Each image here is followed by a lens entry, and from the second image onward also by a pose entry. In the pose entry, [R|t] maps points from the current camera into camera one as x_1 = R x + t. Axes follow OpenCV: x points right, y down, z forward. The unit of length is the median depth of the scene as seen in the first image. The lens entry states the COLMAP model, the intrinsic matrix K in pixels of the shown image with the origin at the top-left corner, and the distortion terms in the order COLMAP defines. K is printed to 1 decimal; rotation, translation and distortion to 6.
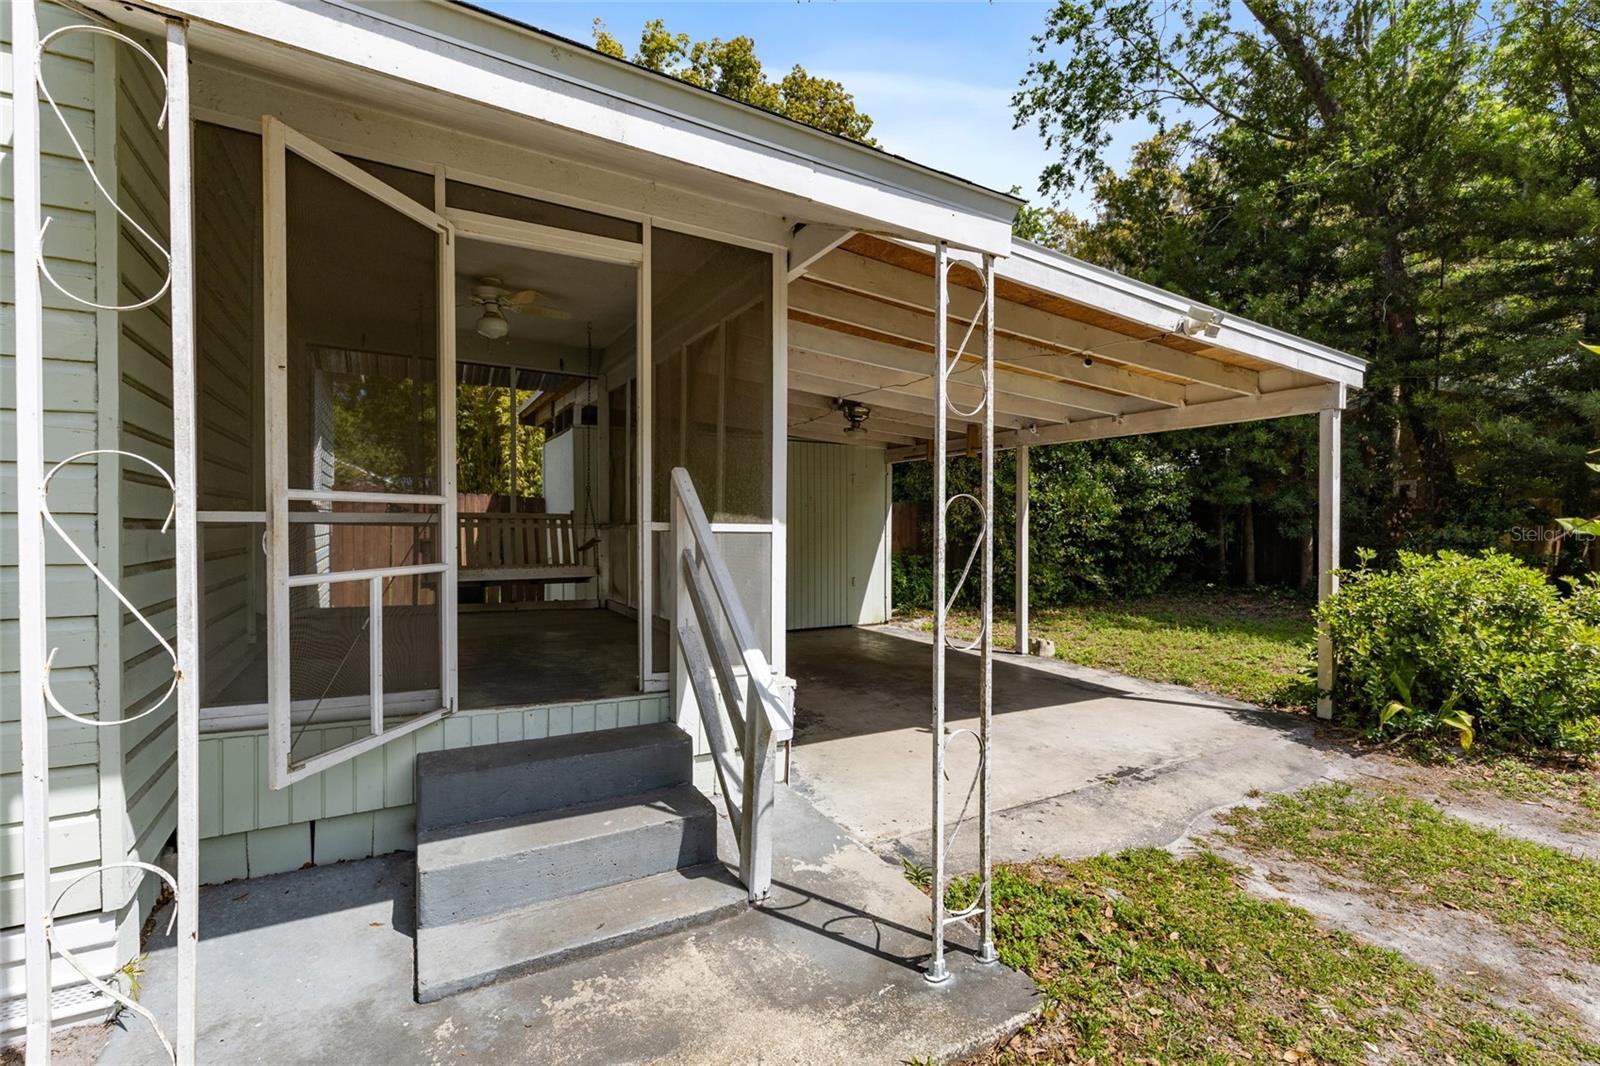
lens RADIAL K [[724.1, 0, 800.0], [0, 724.1, 533.0], [0, 0, 1]] dist [0.006641, 0.000068]
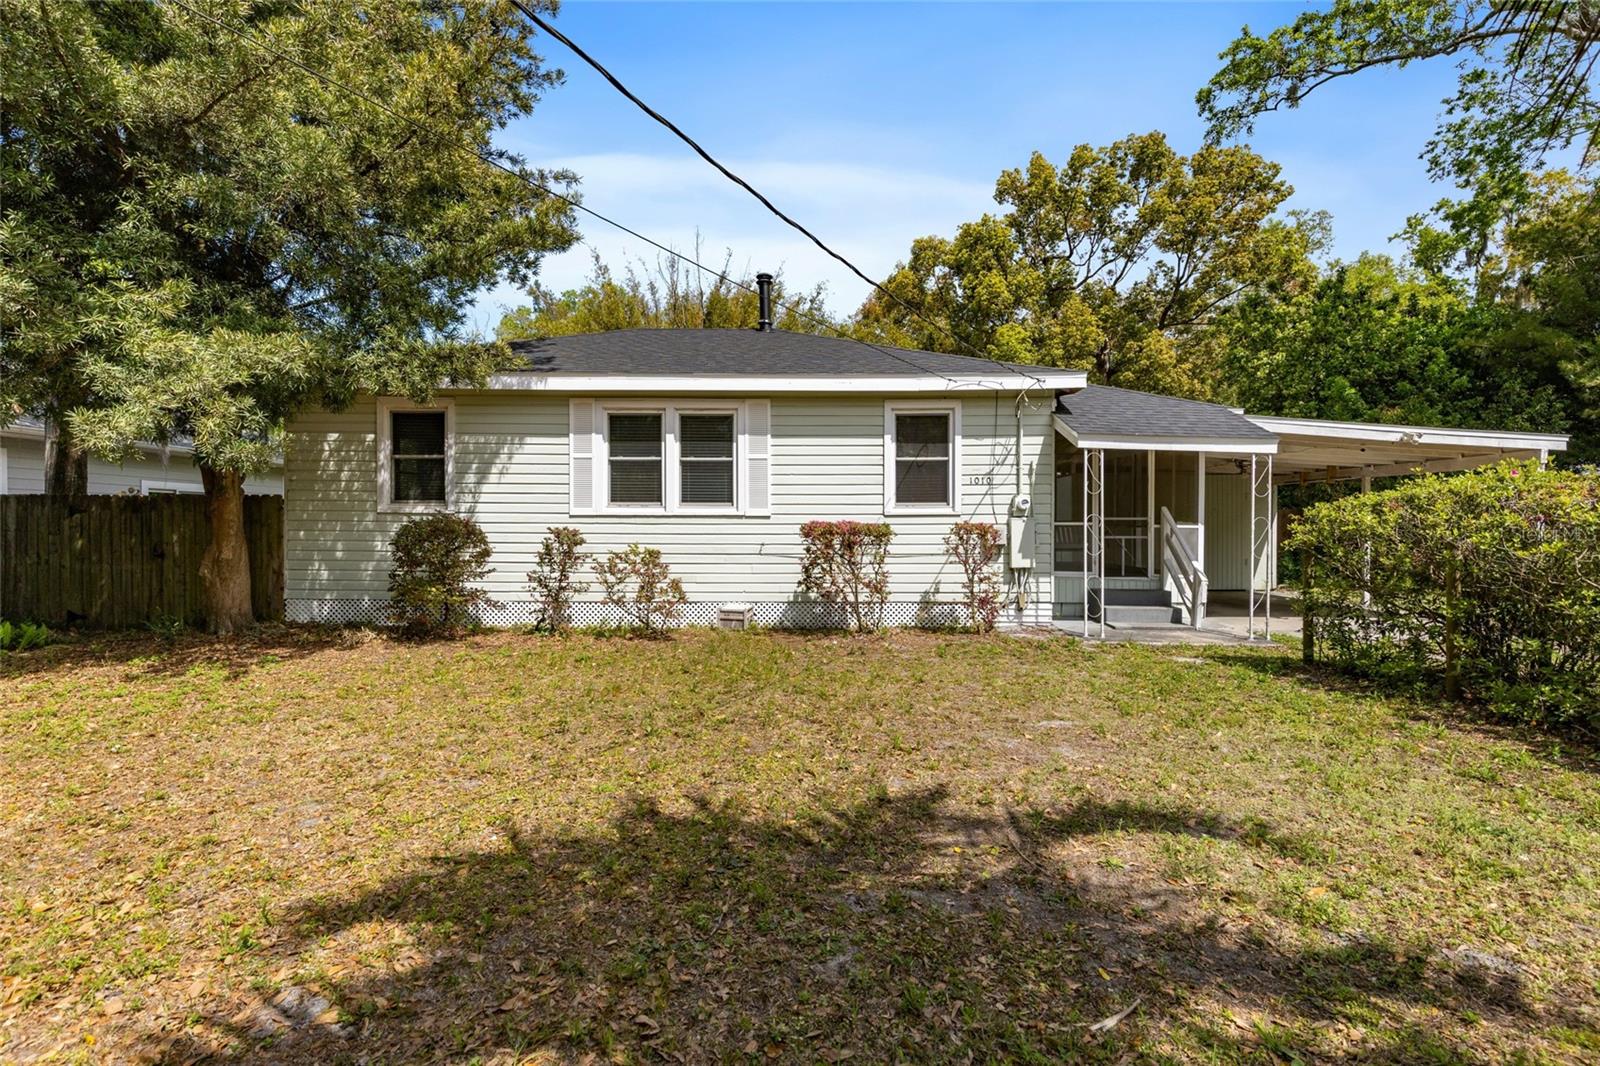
lens RADIAL K [[724.1, 0, 800.0], [0, 724.1, 533.0], [0, 0, 1]] dist [0.006641, 0.000068]
pose [[0.875180, 0.006554, -0.483753, -0.021280], [-0.005371, 0.999978, 0.003831, 0.010649], [0.483767, -0.000755, 0.875196, -1.625807]]
